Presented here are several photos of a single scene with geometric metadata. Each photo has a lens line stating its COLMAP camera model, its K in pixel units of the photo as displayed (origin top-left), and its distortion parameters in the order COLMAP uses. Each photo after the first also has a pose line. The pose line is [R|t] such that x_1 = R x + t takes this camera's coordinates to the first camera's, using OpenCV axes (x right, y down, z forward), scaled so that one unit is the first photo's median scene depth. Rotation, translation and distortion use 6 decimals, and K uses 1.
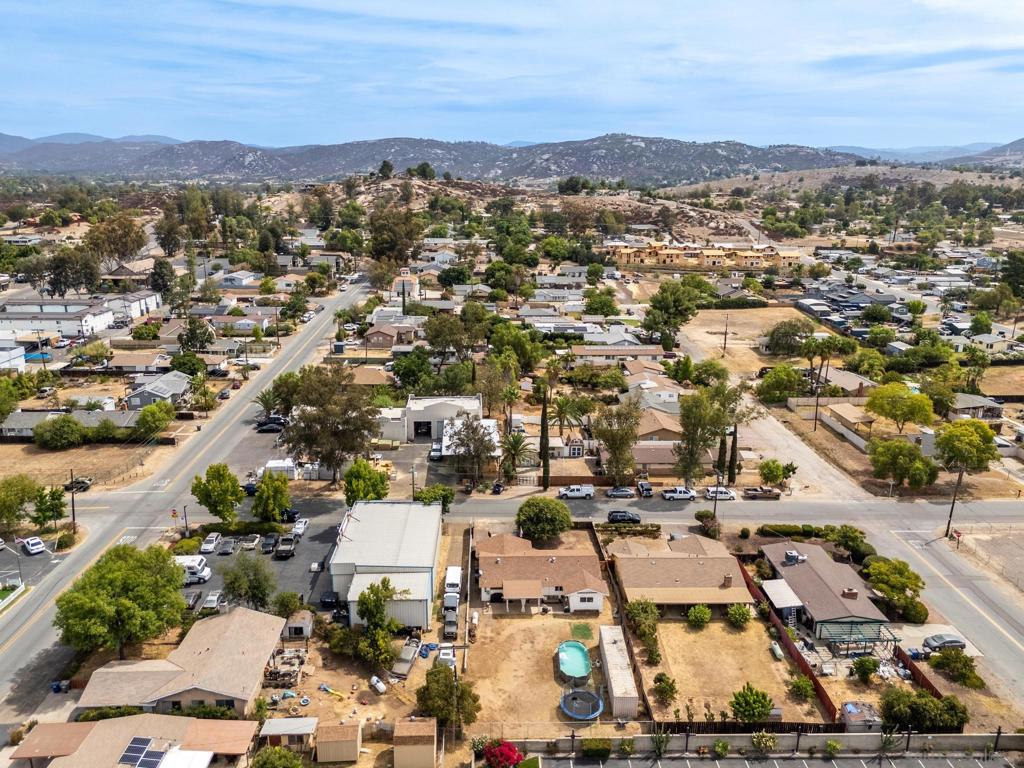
lens RADIAL K [[759.7, 0, 515.7], [0, 759.7, 382.8], [0, 0, 1]] dist [0.078661, -0.068495]
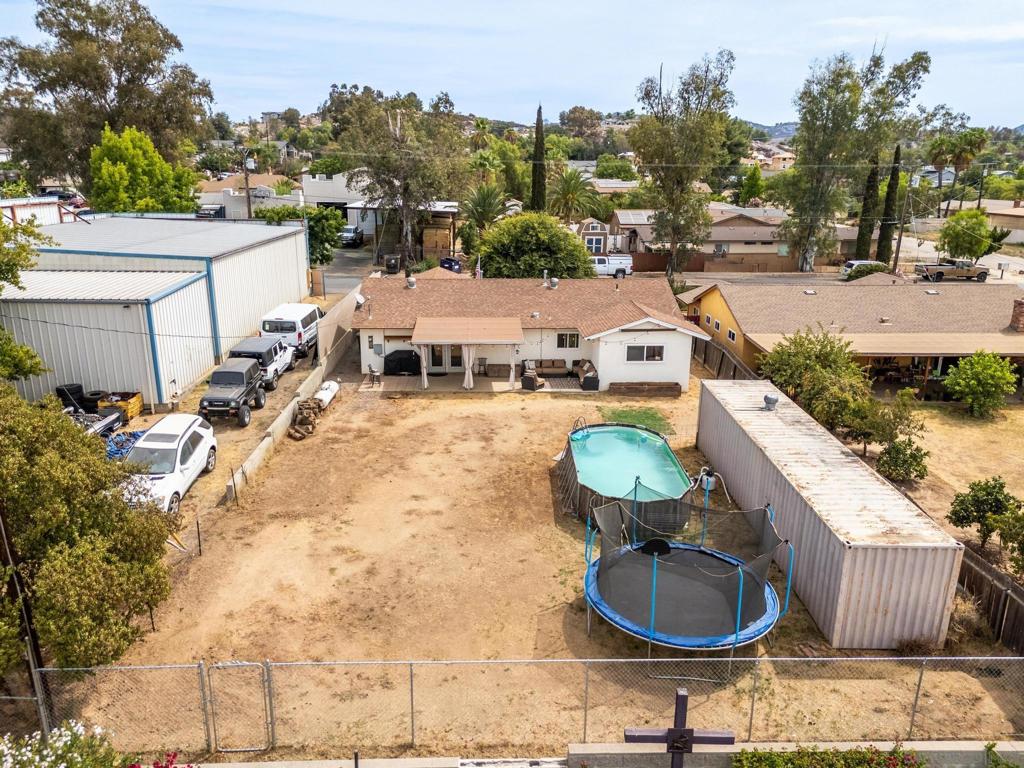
lens RADIAL K [[759.7, 0, 515.7], [0, 759.7, 382.8], [0, 0, 1]] dist [0.078661, -0.068495]
pose [[0.999996, -0.000508, -0.002618, 0.032085], [0.000548, 0.999883, 0.015279, 0.286314], [0.002610, -0.015280, 0.999880, 0.628820]]
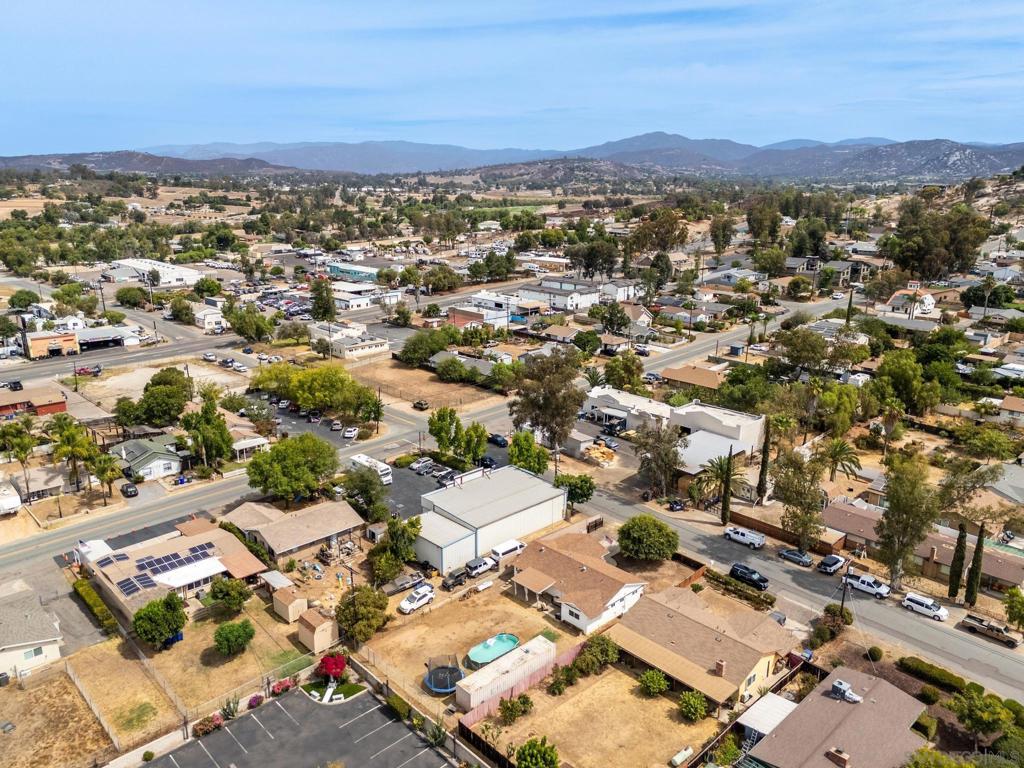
lens RADIAL K [[759.7, 0, 515.7], [0, 759.7, 382.8], [0, 0, 1]] dist [0.078661, -0.068495]
pose [[0.668022, 0.192972, -0.718686, 0.668088], [-0.194819, 0.977458, 0.081369, -0.065709], [0.718187, 0.085657, 0.690558, 0.249604]]
